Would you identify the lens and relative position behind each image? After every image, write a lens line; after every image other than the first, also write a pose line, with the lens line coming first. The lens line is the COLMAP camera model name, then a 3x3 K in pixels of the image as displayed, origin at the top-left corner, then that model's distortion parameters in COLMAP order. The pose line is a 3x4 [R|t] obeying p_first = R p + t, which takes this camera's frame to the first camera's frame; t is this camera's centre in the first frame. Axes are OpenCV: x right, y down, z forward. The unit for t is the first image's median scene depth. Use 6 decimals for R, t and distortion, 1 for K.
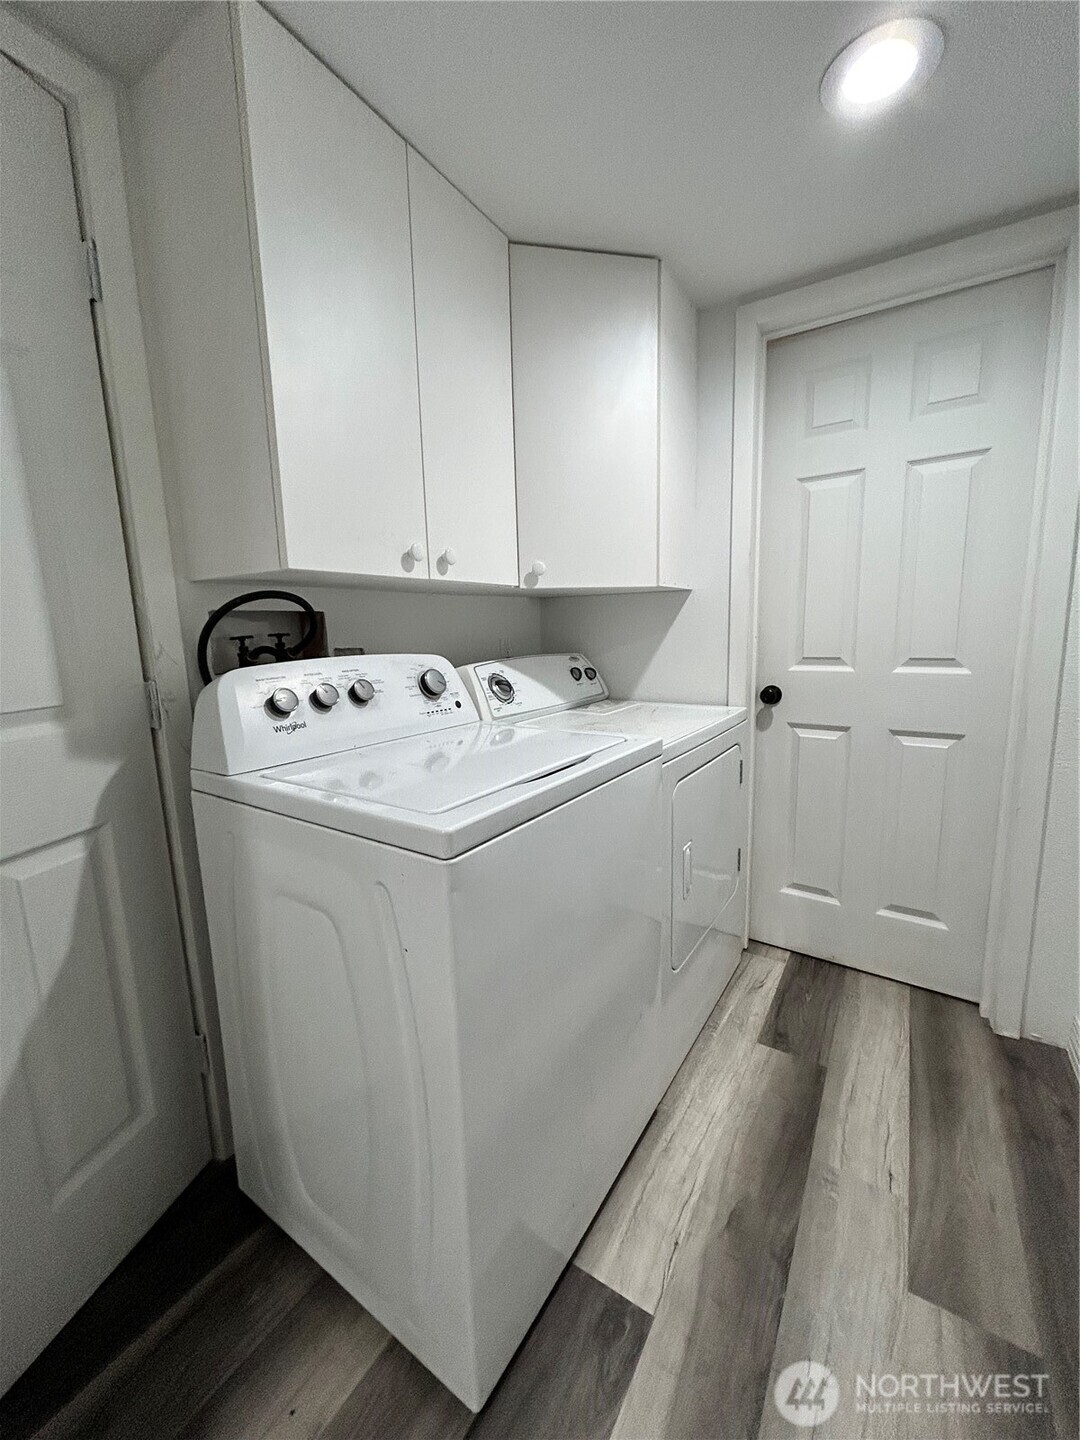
lens RADIAL K [[573.0, 0, 540.8], [0, 573.0, 720.3], [0, 0, 1]] dist [-0.001502, -0.000313]
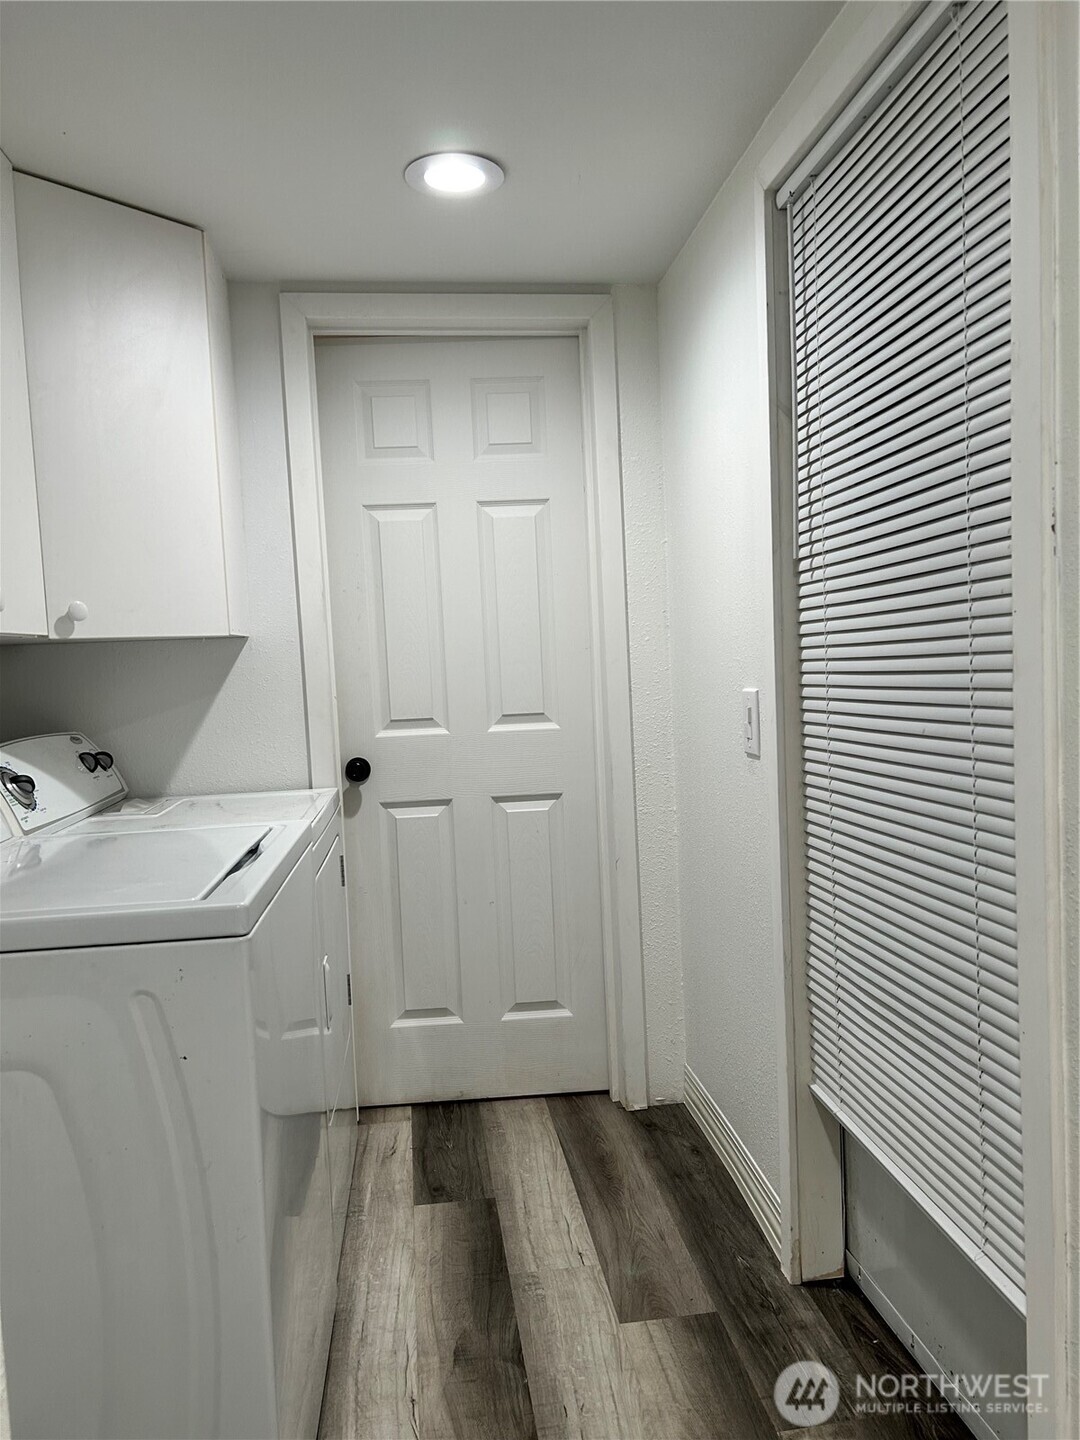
lens RADIAL K [[1095.6, 0, 538.7], [0, 1095.6, 723.5], [0, 0, 1]] dist [0.070597, -0.016082]
pose [[0.766889, -0.050140, 0.639818, -0.422002], [0.123936, 0.989748, -0.070987, 0.034628], [-0.629700, 0.133735, 0.765241, -0.354623]]
